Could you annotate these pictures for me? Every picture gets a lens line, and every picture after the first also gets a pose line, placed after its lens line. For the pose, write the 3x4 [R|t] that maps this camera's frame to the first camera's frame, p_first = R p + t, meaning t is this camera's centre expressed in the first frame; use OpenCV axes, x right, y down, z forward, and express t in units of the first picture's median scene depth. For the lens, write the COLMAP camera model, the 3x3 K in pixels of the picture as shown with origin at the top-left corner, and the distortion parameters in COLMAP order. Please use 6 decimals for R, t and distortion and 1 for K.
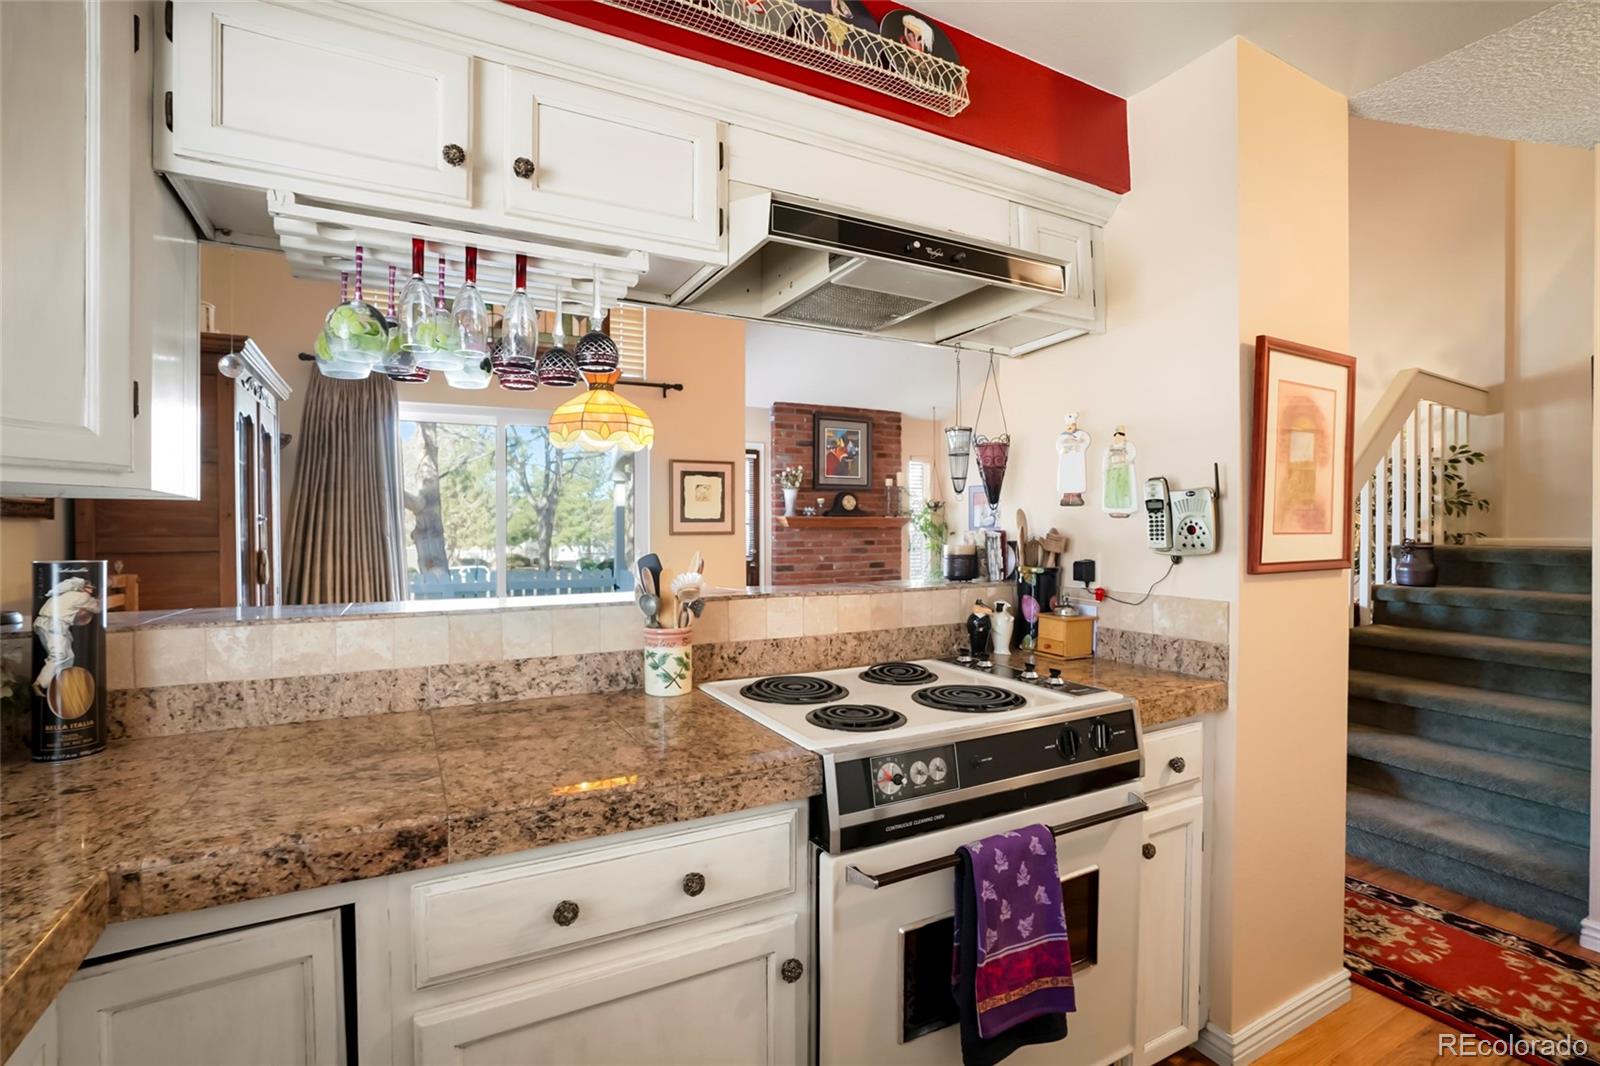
lens RADIAL K [[759.4, 0, 805.1], [0, 759.4, 524.6], [0, 0, 1]] dist [-0.000382, 0.000021]
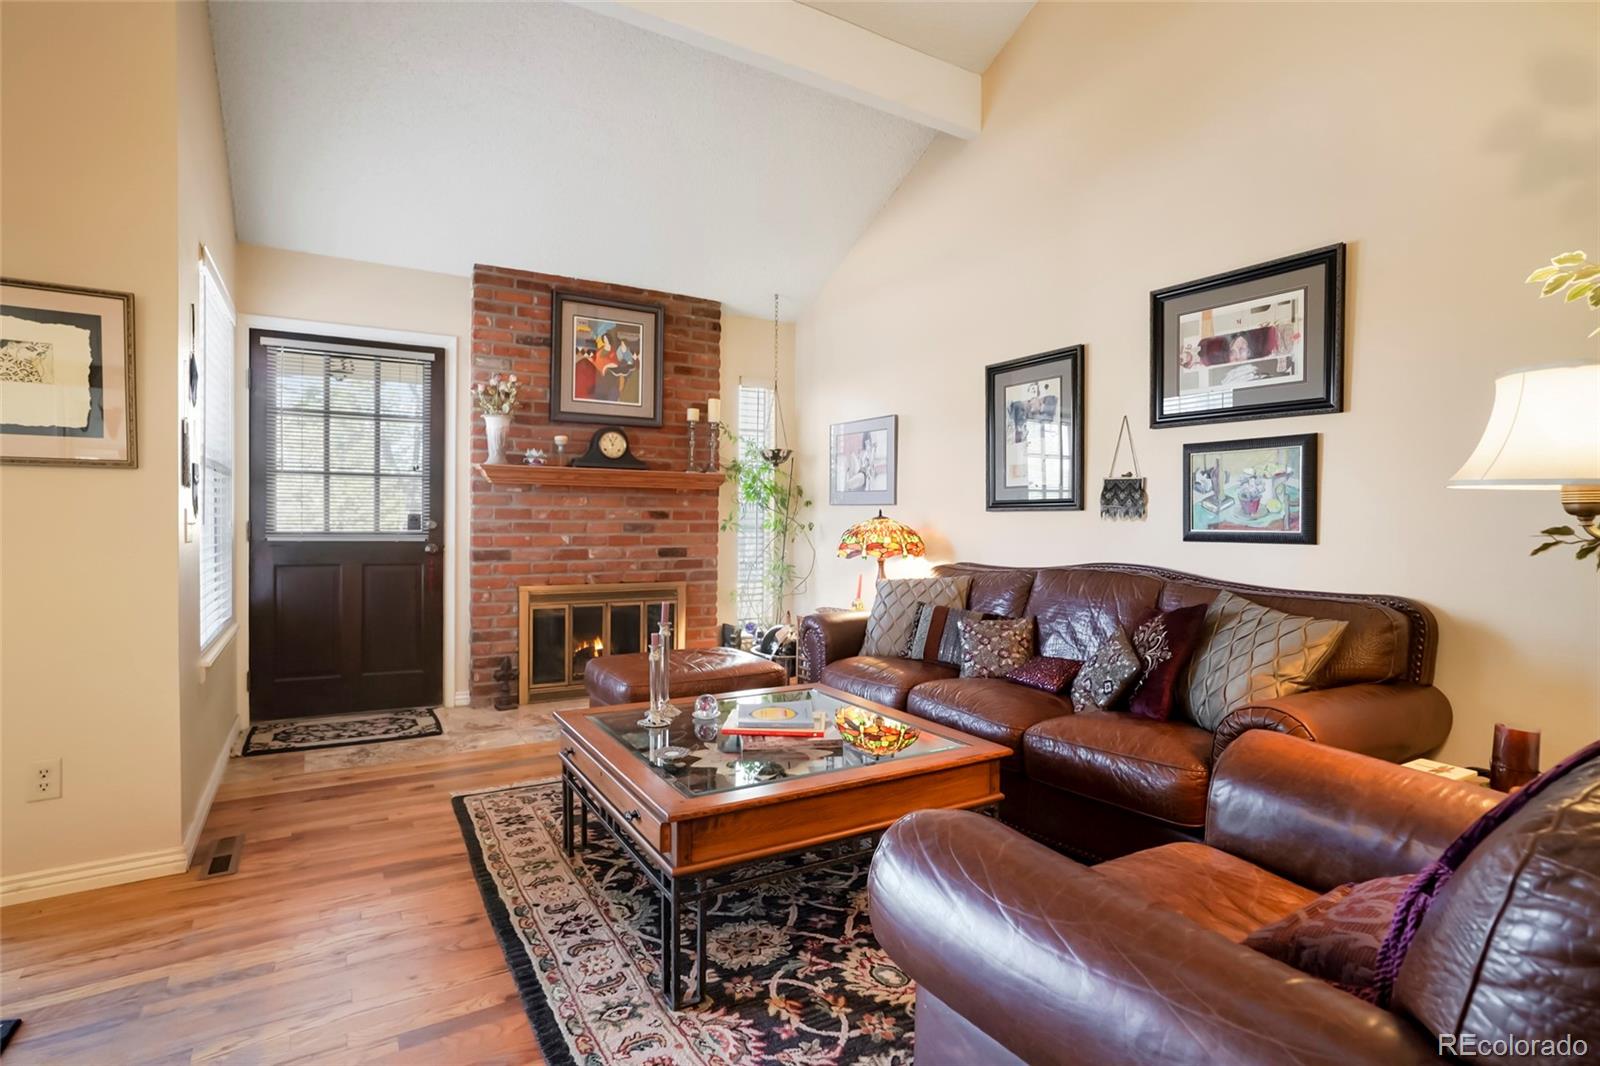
lens RADIAL K [[795.1, 0, 798.4], [0, 795.1, 530.0], [0, 0, 1]] dist [-0.051788, 0.033721]
pose [[0.999368, 0.011196, 0.033736, 0.178353], [-0.011756, 0.999796, 0.016434, 0.024719], [-0.033545, -0.016821, 0.999296, 0.380707]]
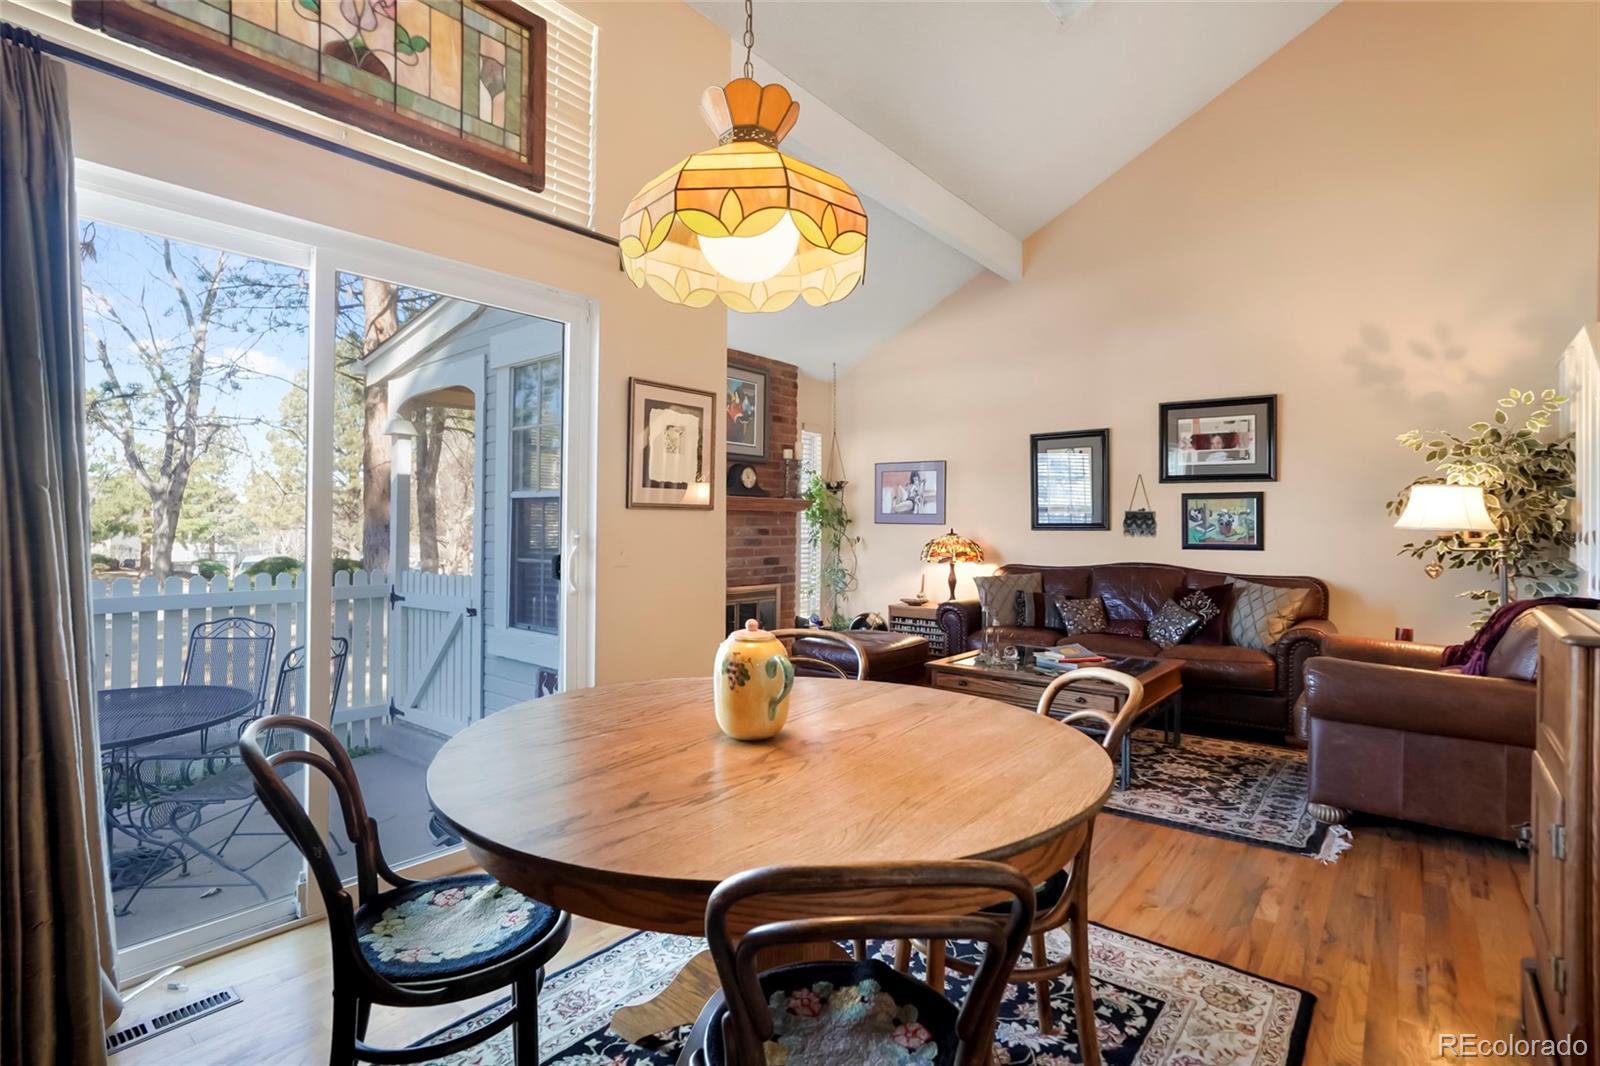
lens RADIAL K [[786.6, 0, 796.6], [0, 786.6, 511.9], [0, 0, 1]] dist [-0.026052, 0.000666]
pose [[0.927723, 0.015808, 0.372935, -0.184743], [-0.010612, 0.999816, -0.015982, 0.016484], [-0.373119, 0.010870, 0.927720, 0.260645]]
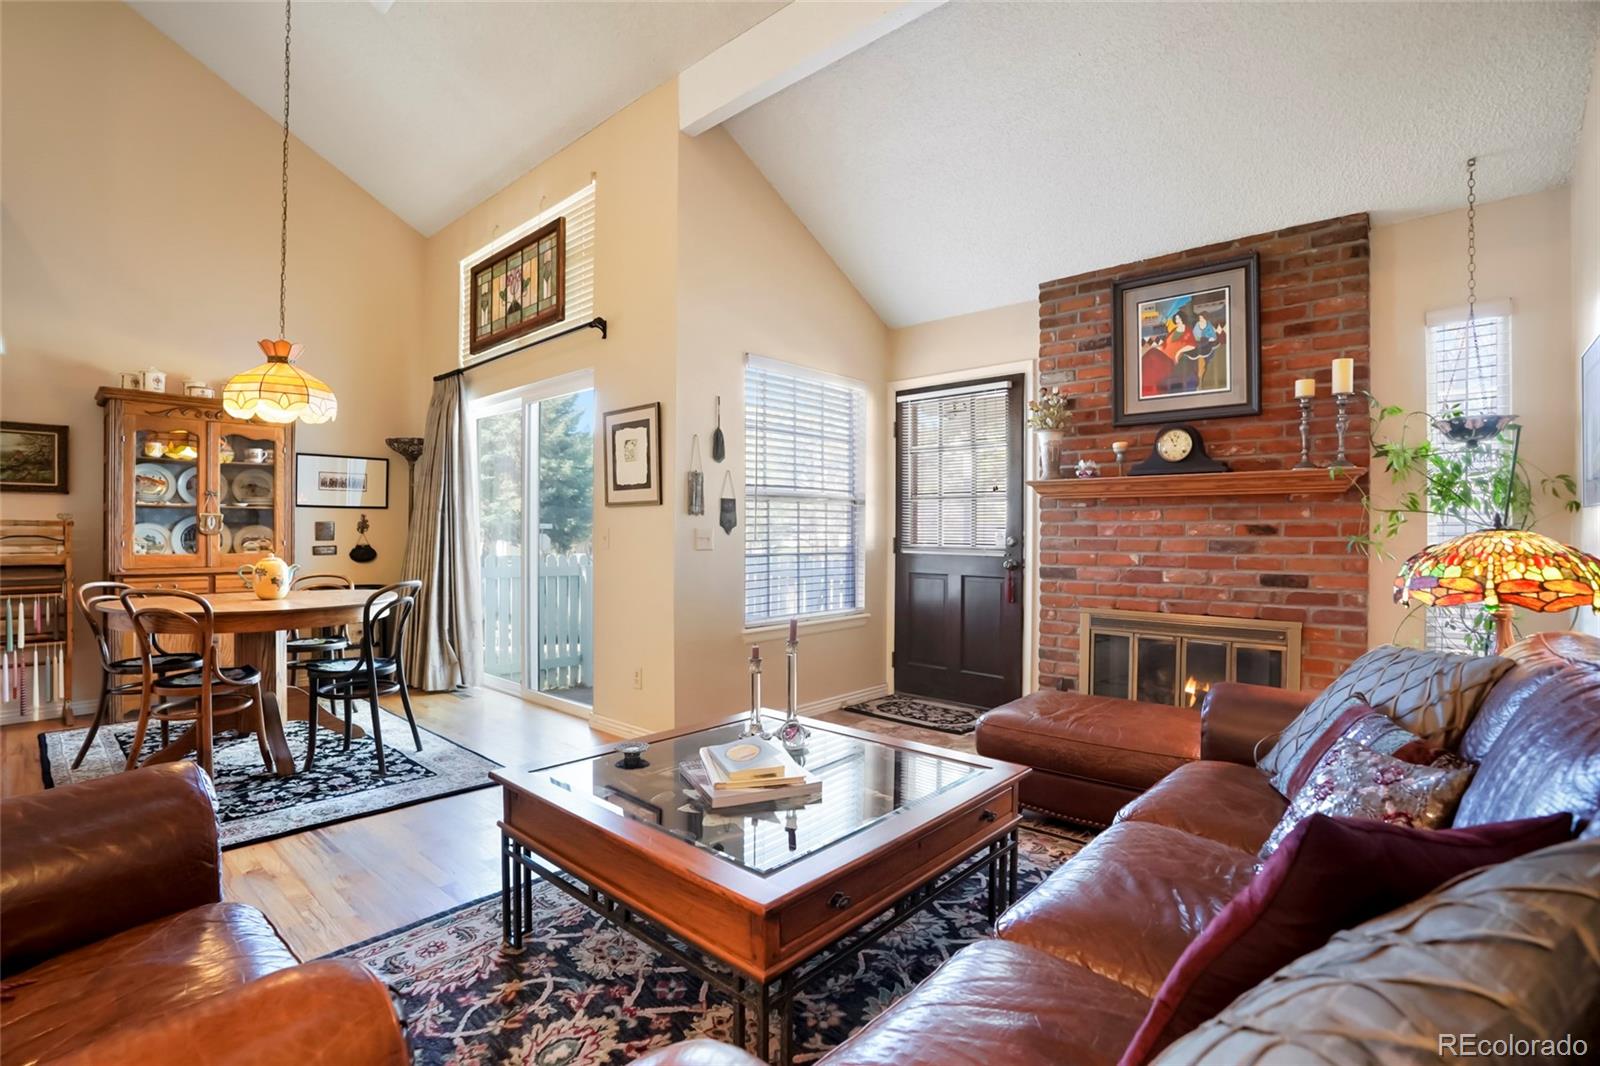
lens RADIAL K [[748.9, 0, 791.0], [0, 748.9, 535.4], [0, 0, 1]] dist [-0.068028, 0.027981]
pose [[0.317061, 0.006634, -0.948382, 0.418123], [-0.001741, 0.999978, 0.006413, 0.025311], [0.948404, -0.000382, 0.317065, 0.614463]]
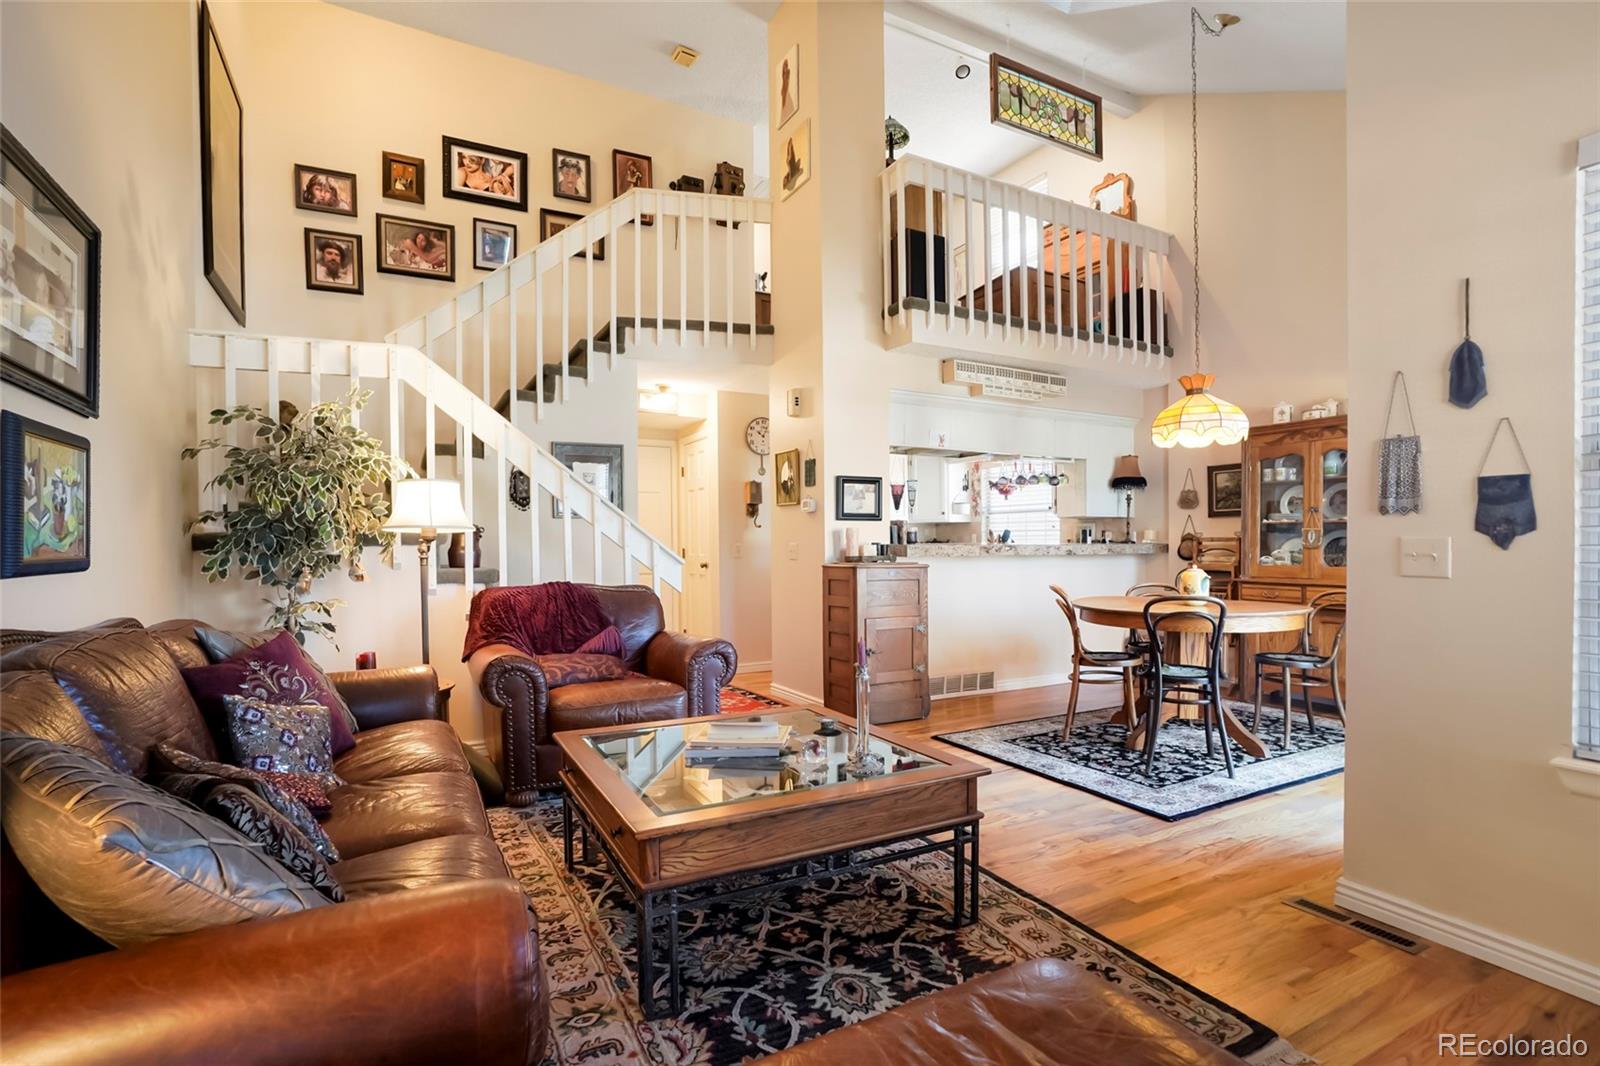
lens RADIAL K [[748.9, 0, 791.0], [0, 748.9, 535.4], [0, 0, 1]] dist [-0.068028, 0.027981]
pose [[-0.999842, 0.003627, 0.017393, 0.157354], [0.003353, 0.999870, -0.015763, 0.026817], [-0.017448, -0.015703, -0.999724, 0.978119]]
